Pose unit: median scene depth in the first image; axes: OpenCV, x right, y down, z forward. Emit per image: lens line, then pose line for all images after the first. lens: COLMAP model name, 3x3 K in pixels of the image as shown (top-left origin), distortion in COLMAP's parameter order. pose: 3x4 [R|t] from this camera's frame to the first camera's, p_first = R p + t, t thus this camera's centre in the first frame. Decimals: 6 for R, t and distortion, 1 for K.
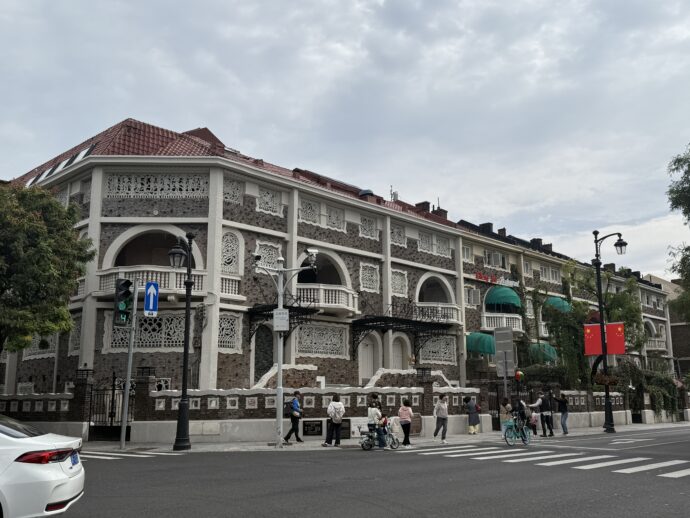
lens RADIAL K [[684.9, 0, 345.0], [0, 684.9, 259.0], [0, 0, 1]] dist [0.115644, -0.027400]
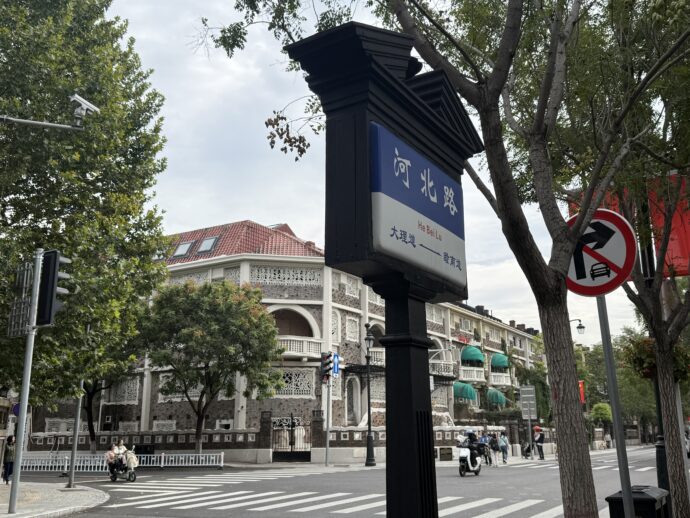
lens RADIAL K [[684.9, 0, 345.0], [0, 684.9, 259.0], [0, 0, 1]] dist [0.115644, -0.027400]
pose [[0.977099, 0.050276, 0.206762, -0.438298], [-0.040192, 0.997802, -0.052692, -0.071805], [-0.208957, 0.043175, 0.976971, -0.360867]]
